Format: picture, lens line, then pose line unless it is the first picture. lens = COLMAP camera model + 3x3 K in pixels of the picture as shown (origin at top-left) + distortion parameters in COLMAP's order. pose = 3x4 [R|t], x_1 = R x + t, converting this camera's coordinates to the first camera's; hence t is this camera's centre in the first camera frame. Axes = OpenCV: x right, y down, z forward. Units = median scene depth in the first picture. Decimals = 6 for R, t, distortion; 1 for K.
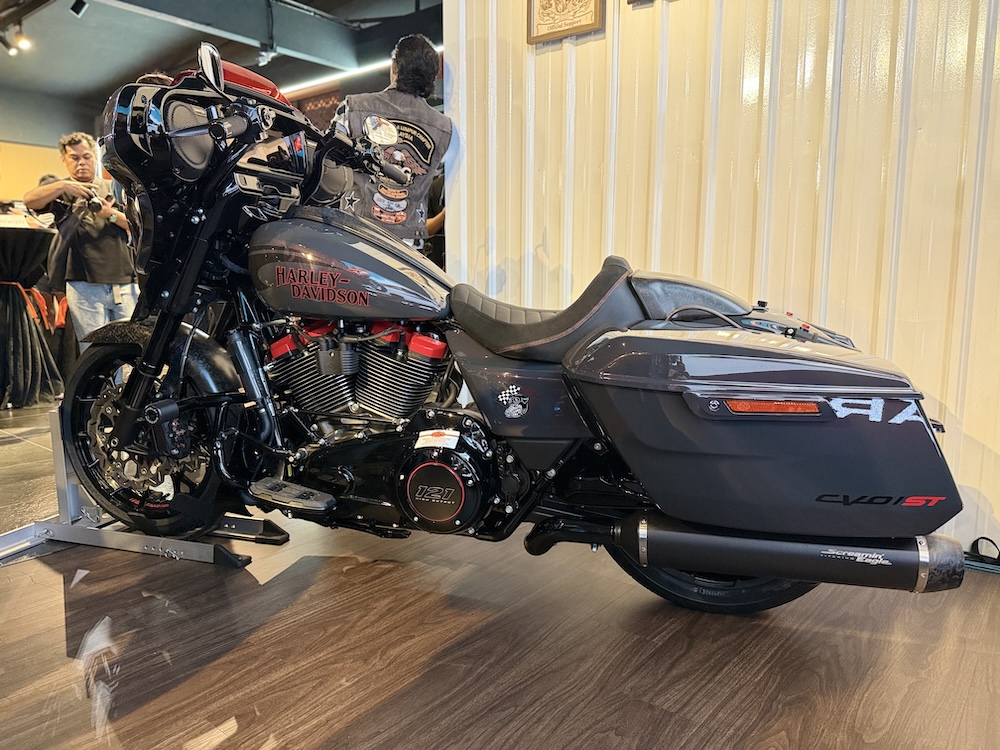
lens RADIAL K [[714.9, 0, 502.0], [0, 714.9, 374.4], [0, 0, 1]] dist [0.147298, -0.249260]
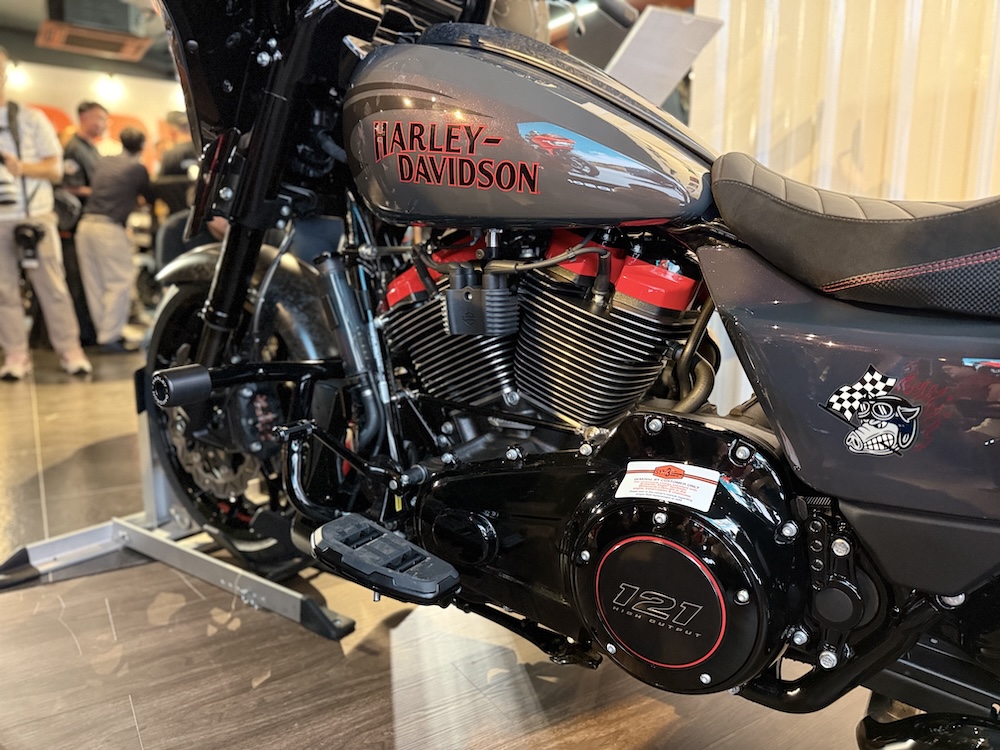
lens RADIAL K [[714.9, 0, 502.0], [0, 714.9, 374.4], [0, 0, 1]] dist [0.147298, -0.249260]
pose [[0.954109, 0.056476, -0.294085, -0.055262], [-0.051115, 0.998357, 0.025891, 0.014731], [0.295064, -0.009671, 0.955428, 0.499757]]
